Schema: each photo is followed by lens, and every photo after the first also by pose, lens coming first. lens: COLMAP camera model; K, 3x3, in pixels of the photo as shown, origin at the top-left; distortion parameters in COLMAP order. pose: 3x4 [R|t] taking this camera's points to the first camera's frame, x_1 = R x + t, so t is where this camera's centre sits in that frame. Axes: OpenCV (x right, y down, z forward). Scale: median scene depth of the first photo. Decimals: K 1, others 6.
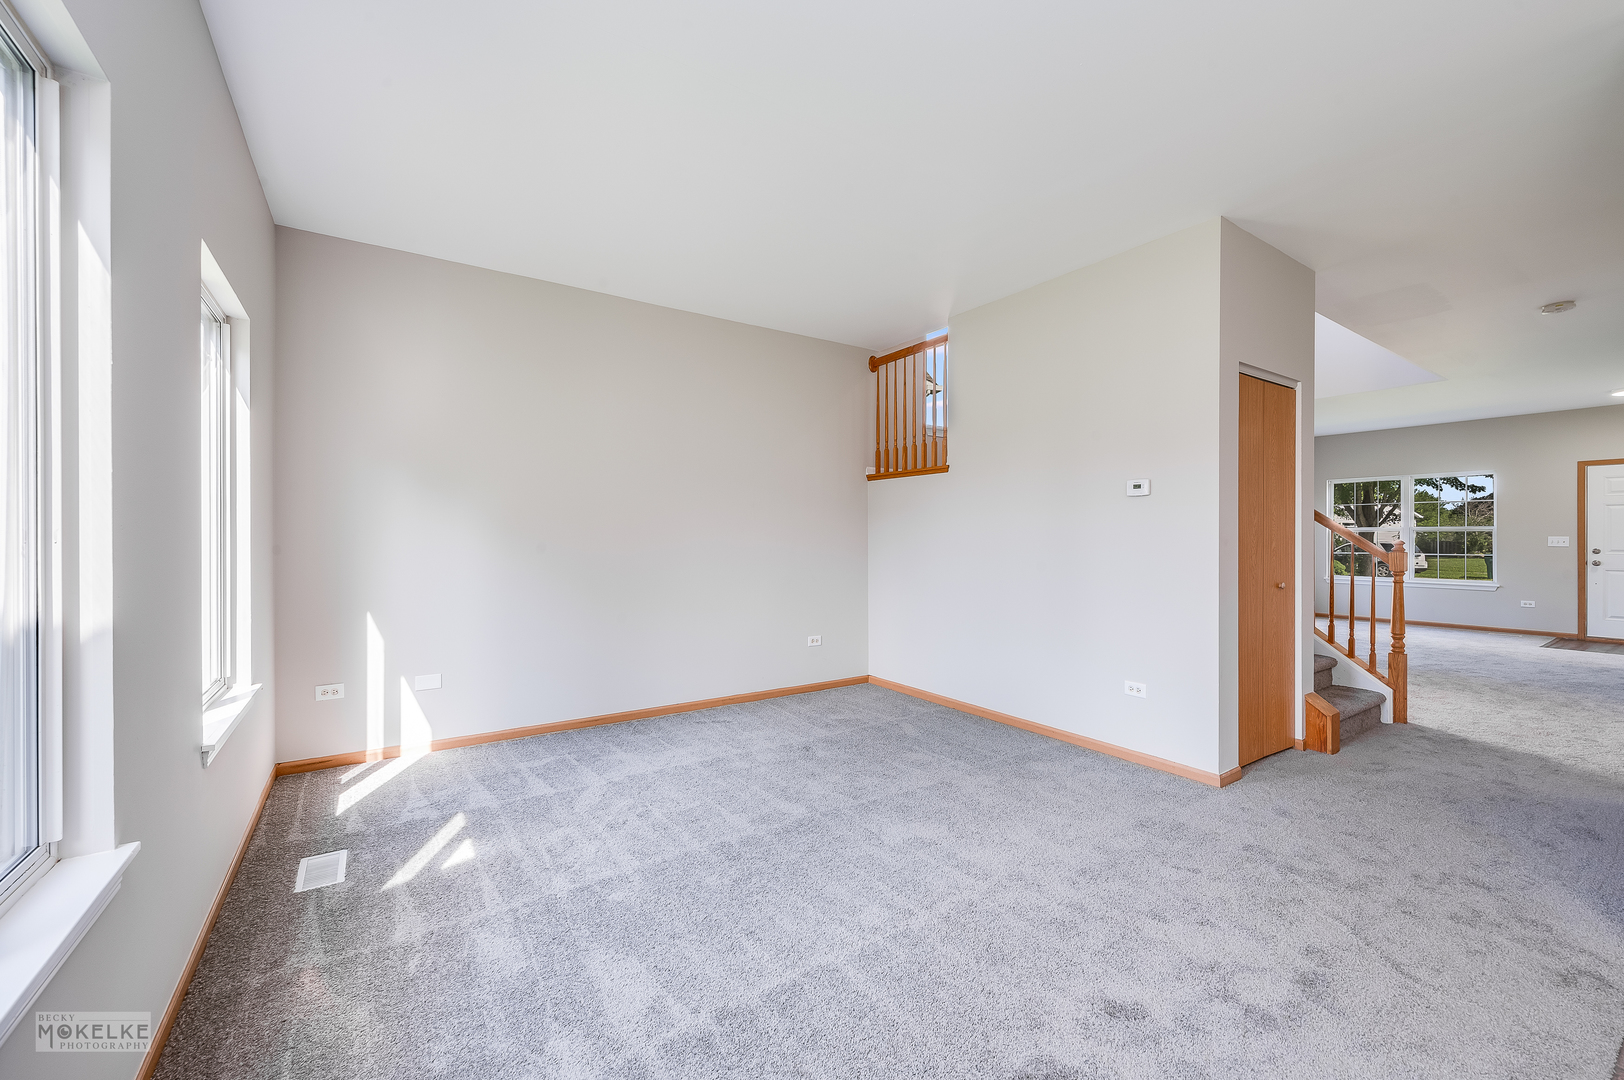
lens RADIAL K [[649.1, 0, 813.7], [0, 649.1, 532.8], [0, 0, 1]] dist [-0.000460, -0.000489]
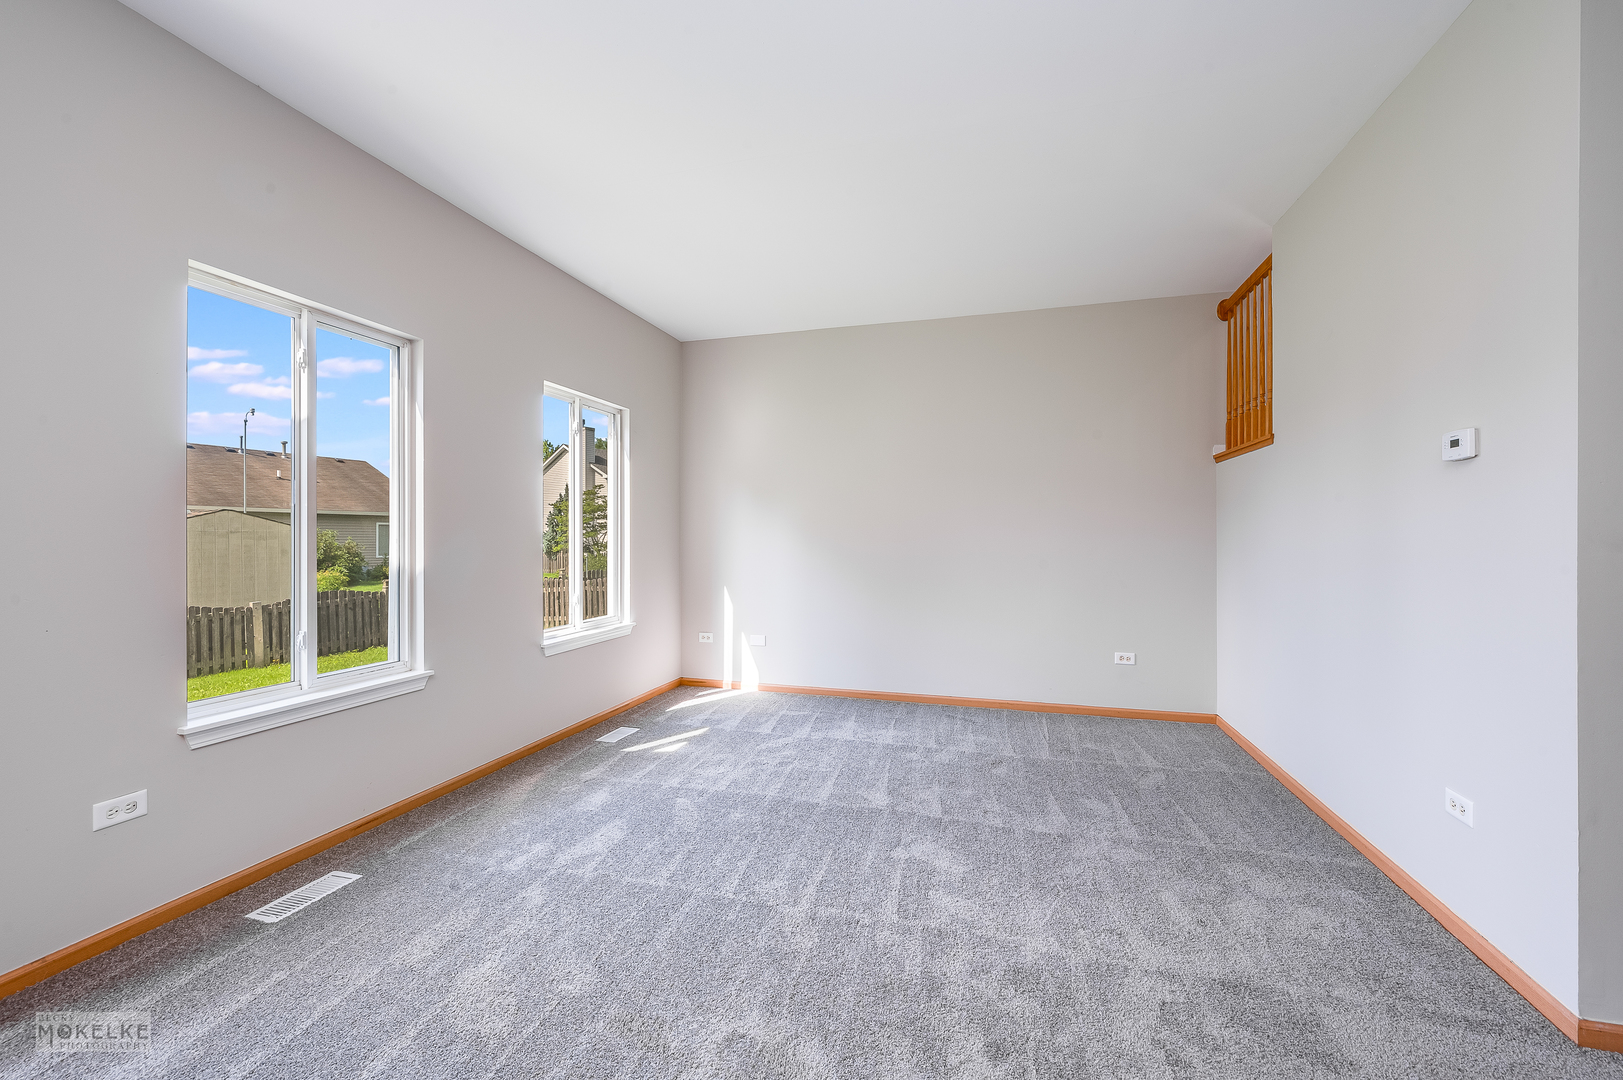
lens RADIAL K [[648.7, 0, 813.2], [0, 648.7, 532.8], [0, 0, 1]] dist [-0.000460, -0.000489]
pose [[0.636663, -0.004595, -0.771129, 0.587877], [0.005340, 0.999985, -0.001550, 0.003693], [0.771124, -0.003131, 0.636677, 0.225097]]
